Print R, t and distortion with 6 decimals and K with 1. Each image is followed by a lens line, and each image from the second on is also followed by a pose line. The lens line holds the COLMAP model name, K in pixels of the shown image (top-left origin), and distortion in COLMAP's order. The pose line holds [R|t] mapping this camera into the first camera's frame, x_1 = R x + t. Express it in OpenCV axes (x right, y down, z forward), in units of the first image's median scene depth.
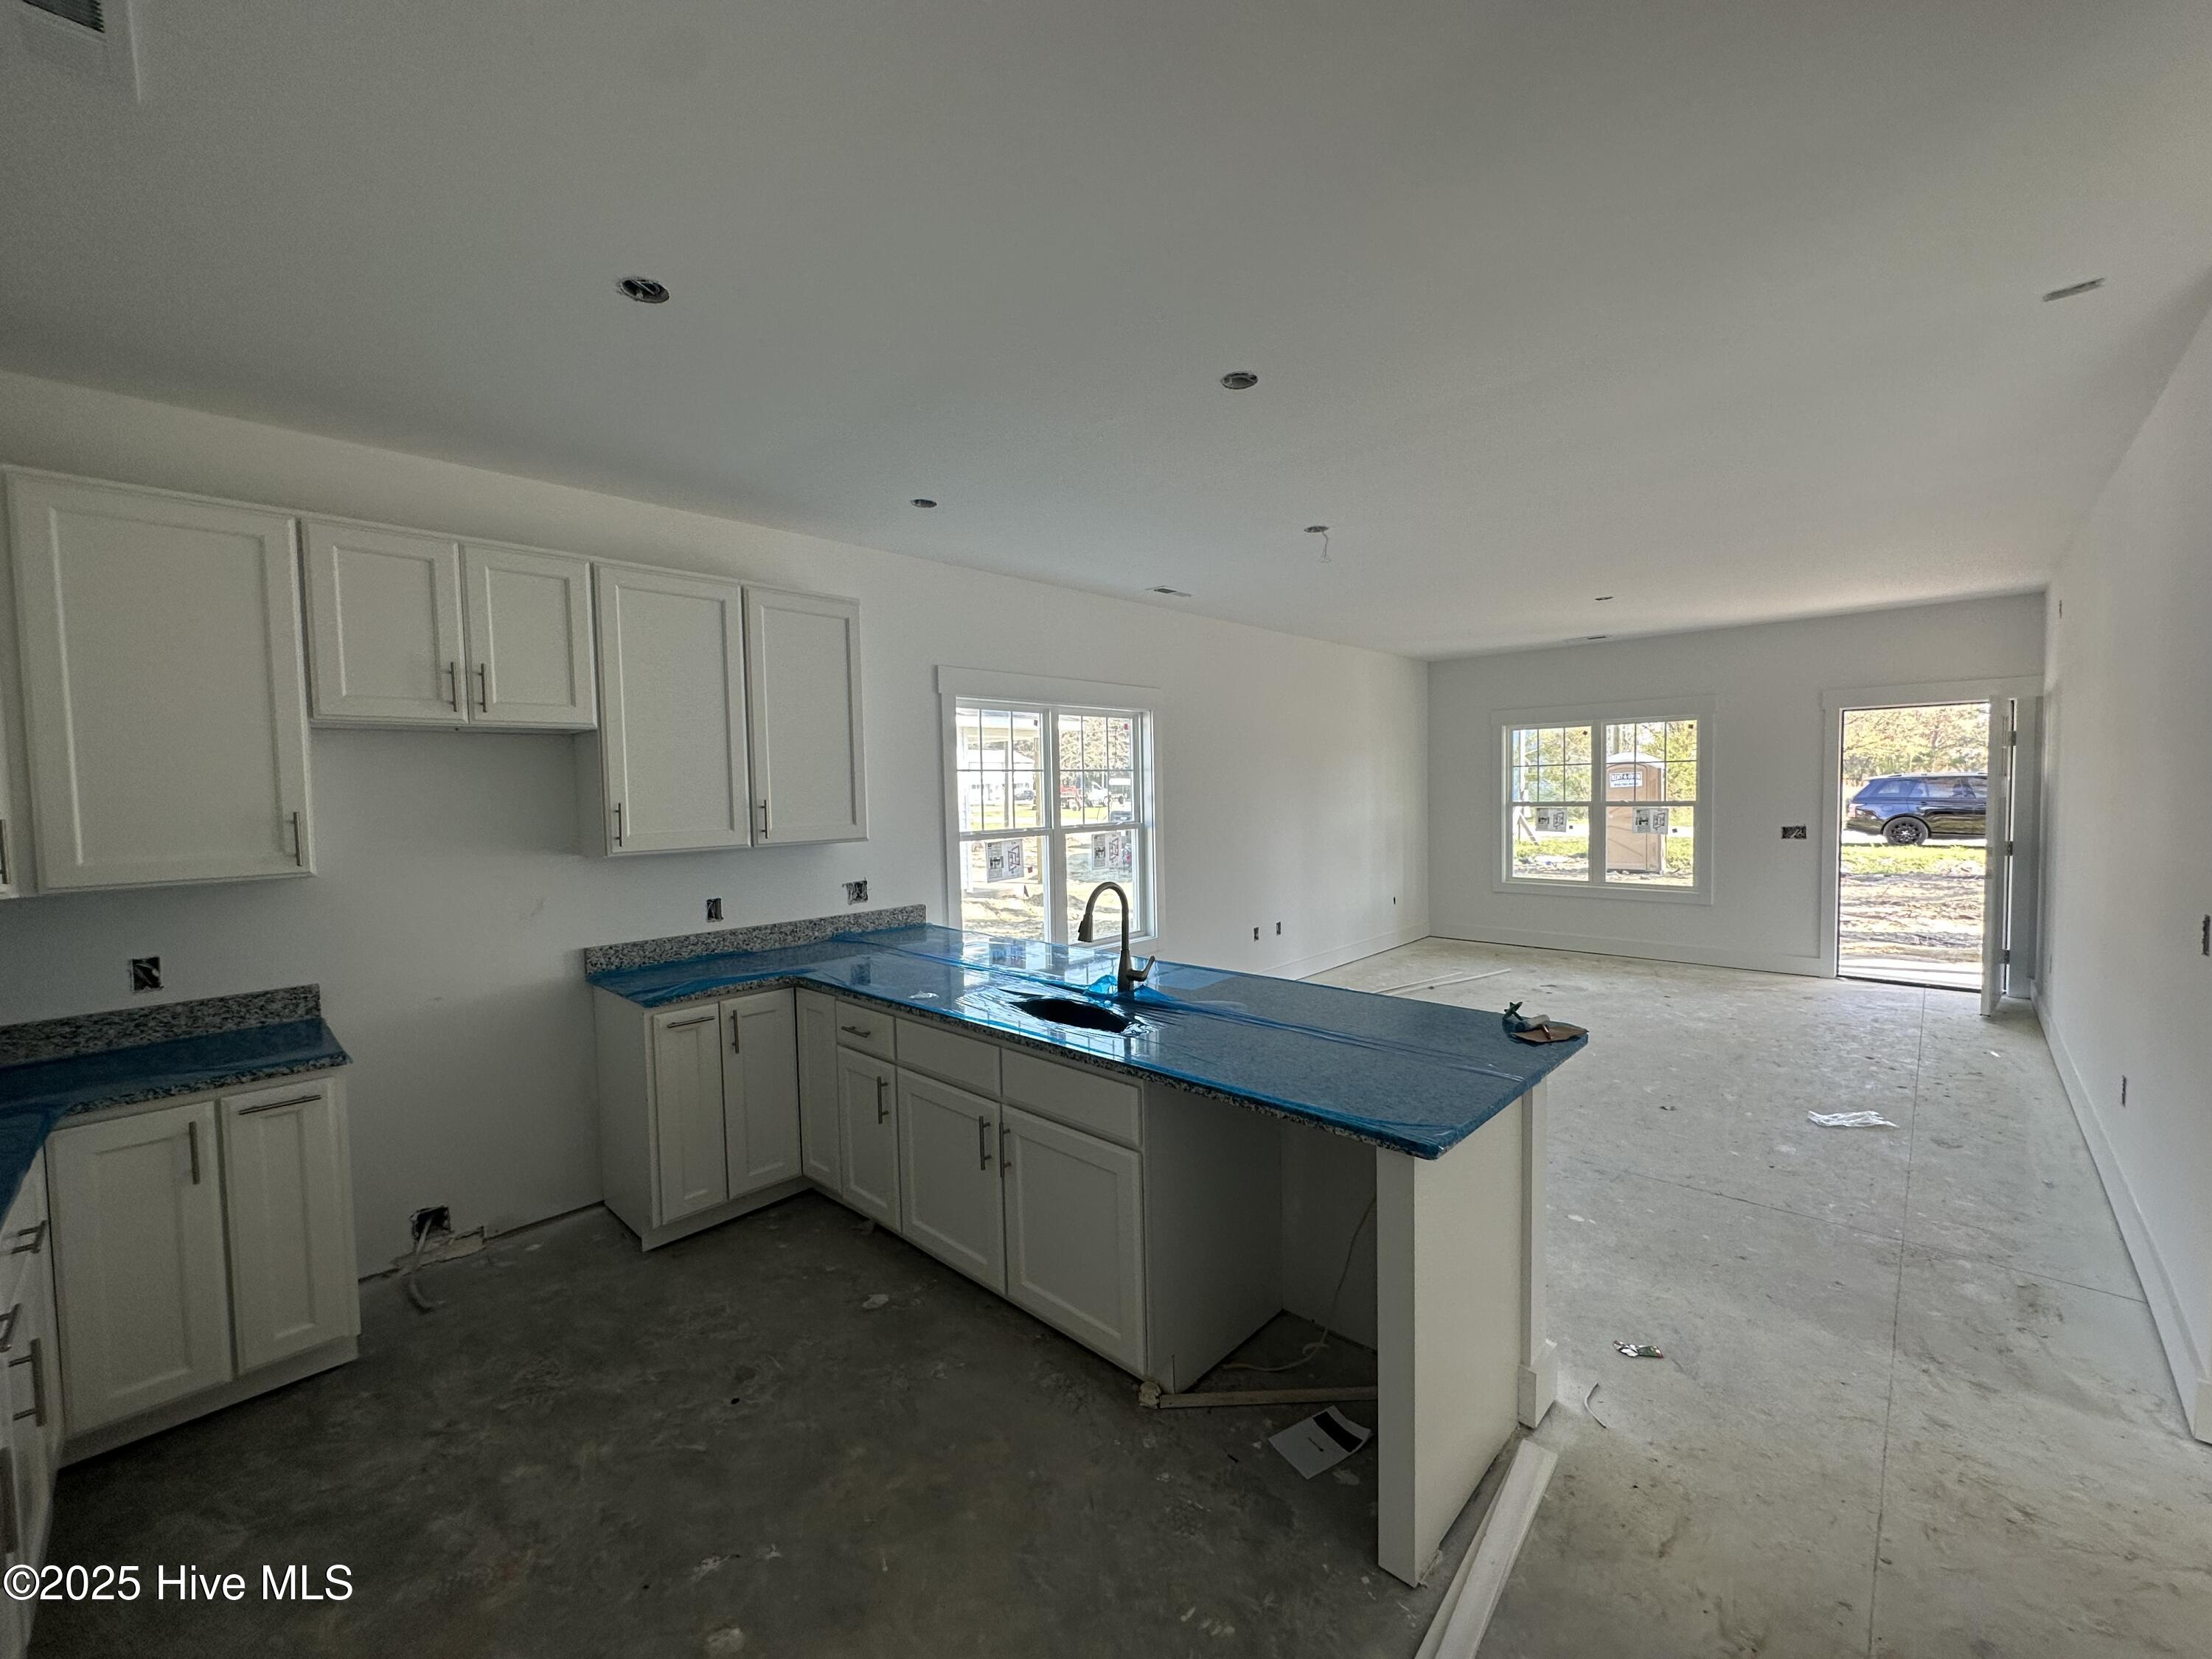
lens RADIAL K [[891.8, 0, 1106.0], [0, 891.8, 829.5], [0, 0, 1]] dist [0.000699, 0.000101]
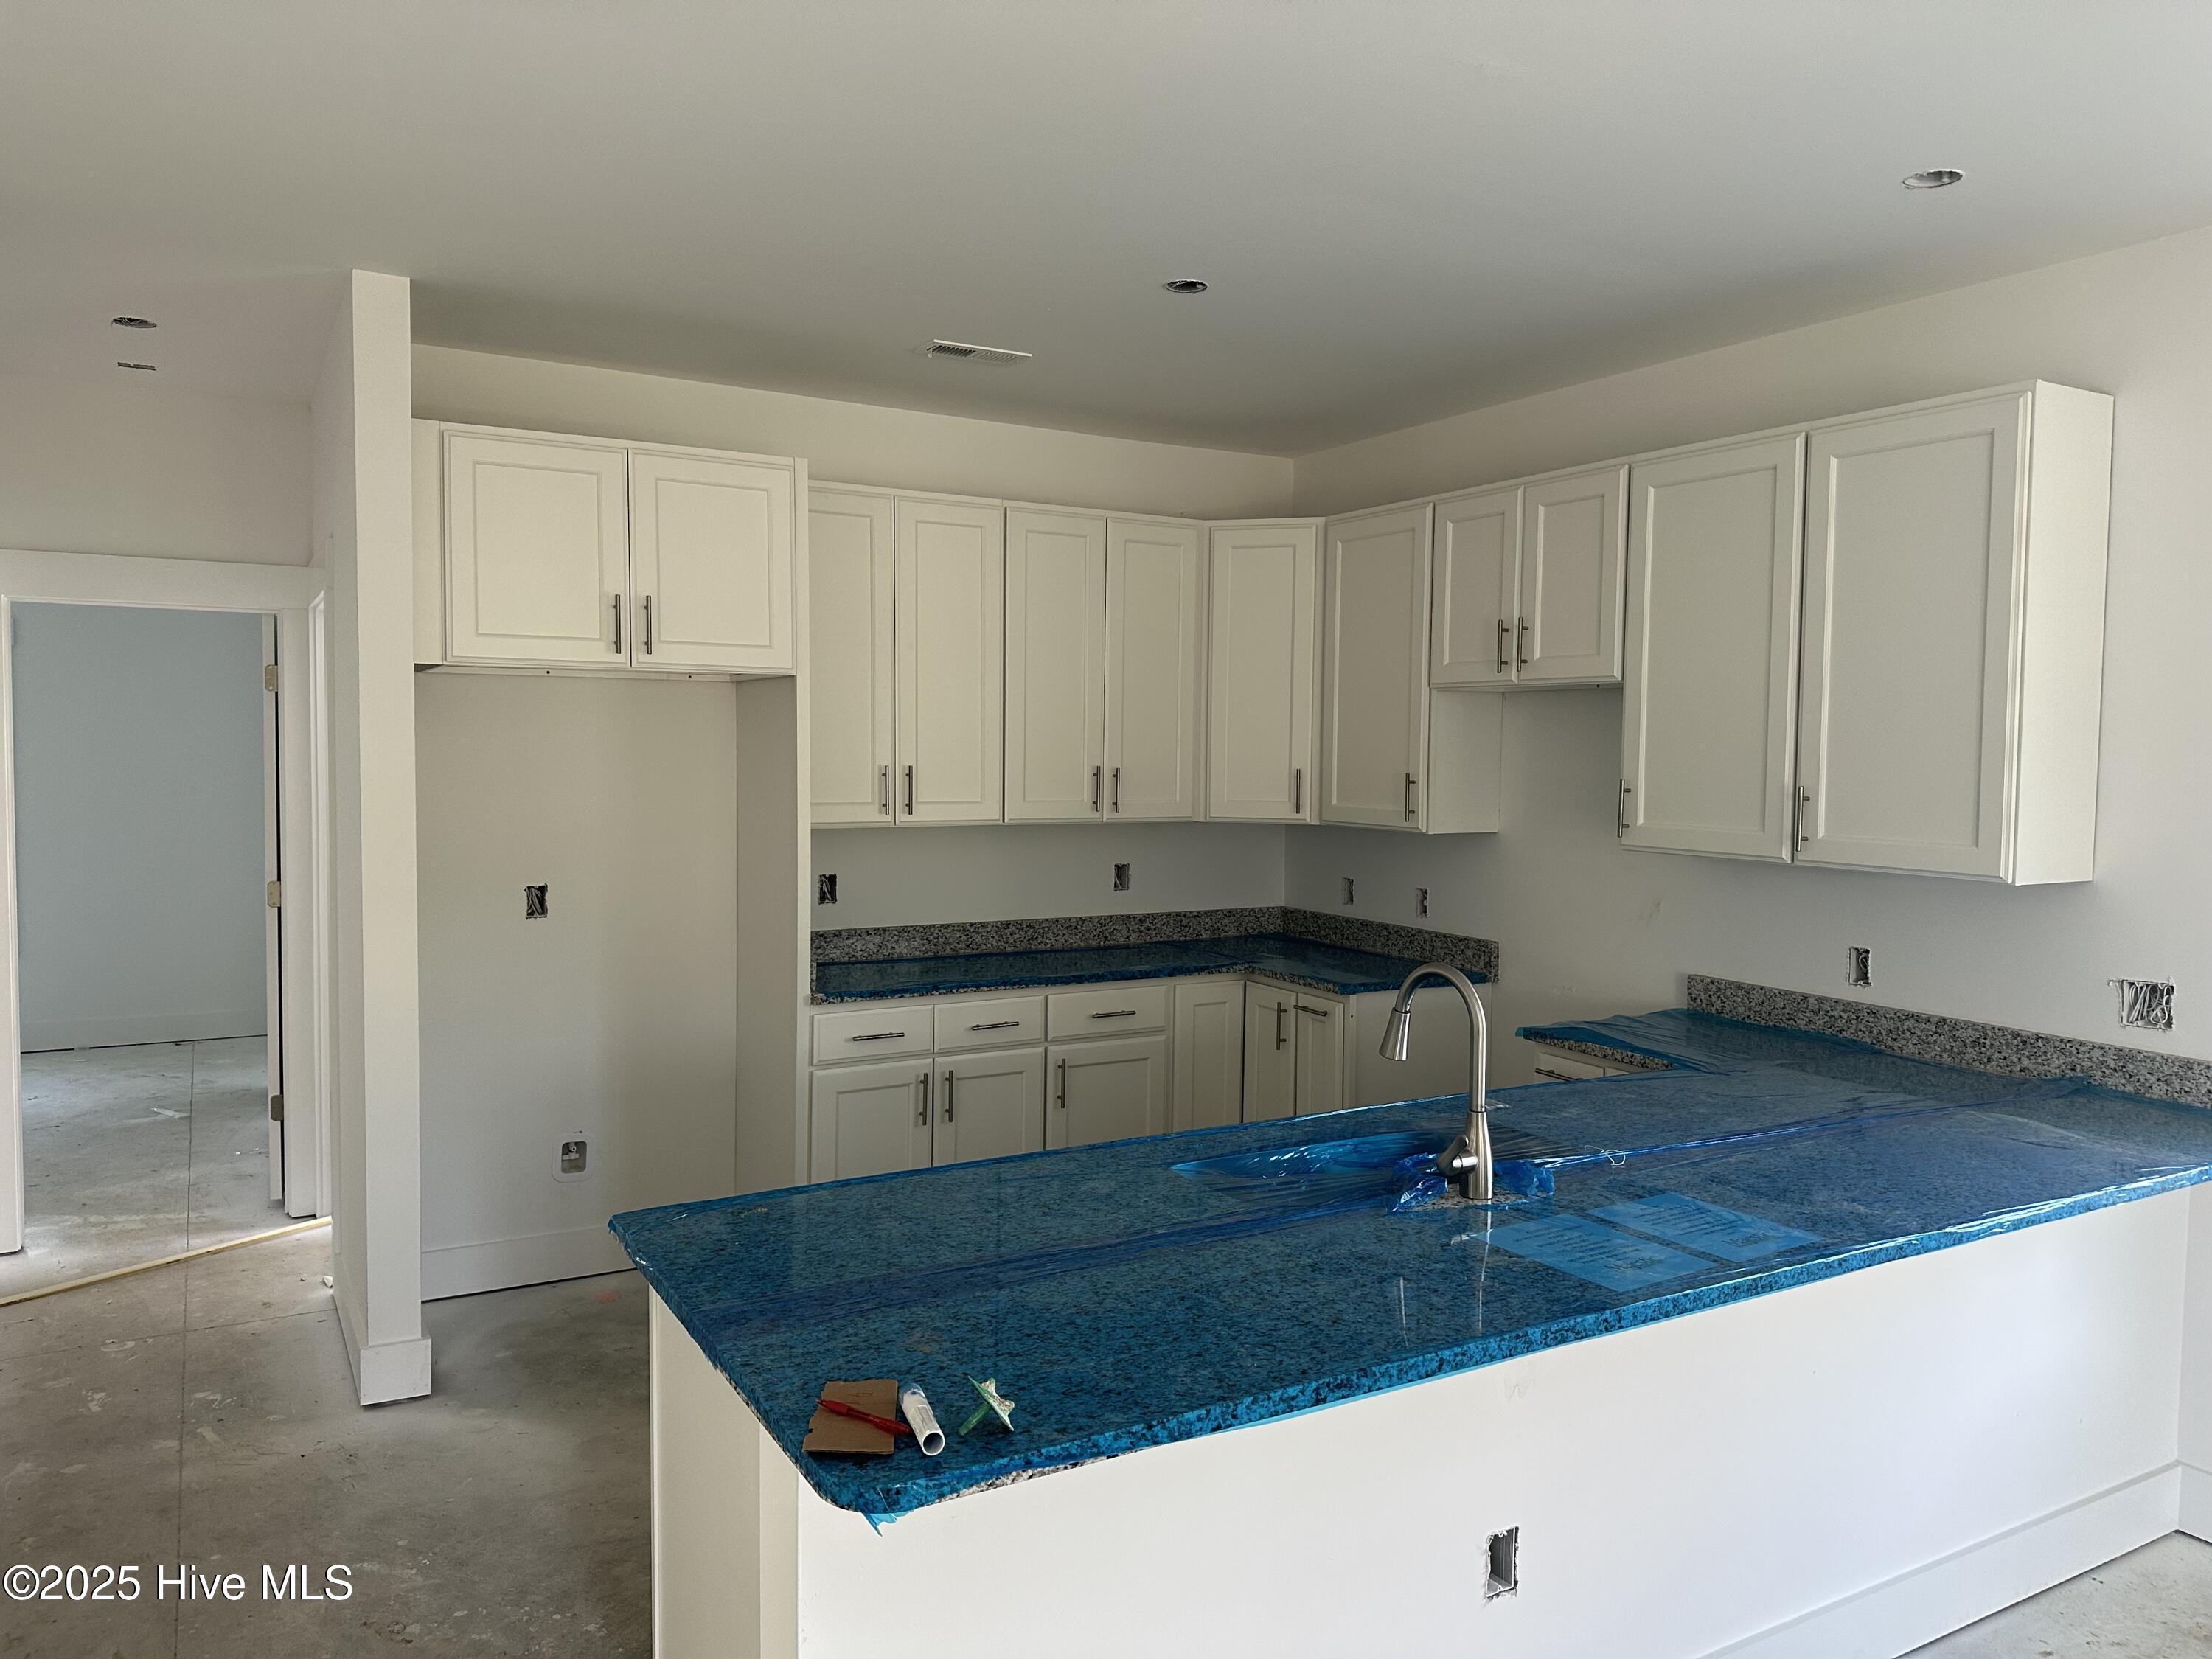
lens RADIAL K [[1582.6, 0, 1182.7], [0, 1582.6, 831.1], [0, 0, 1]] dist [0.059227, -0.000202]
pose [[-0.264301, 0.066503, -0.962145, 0.757977], [-0.060428, 0.994518, 0.085340, -0.069582], [0.962545, 0.080696, -0.258833, 0.879494]]
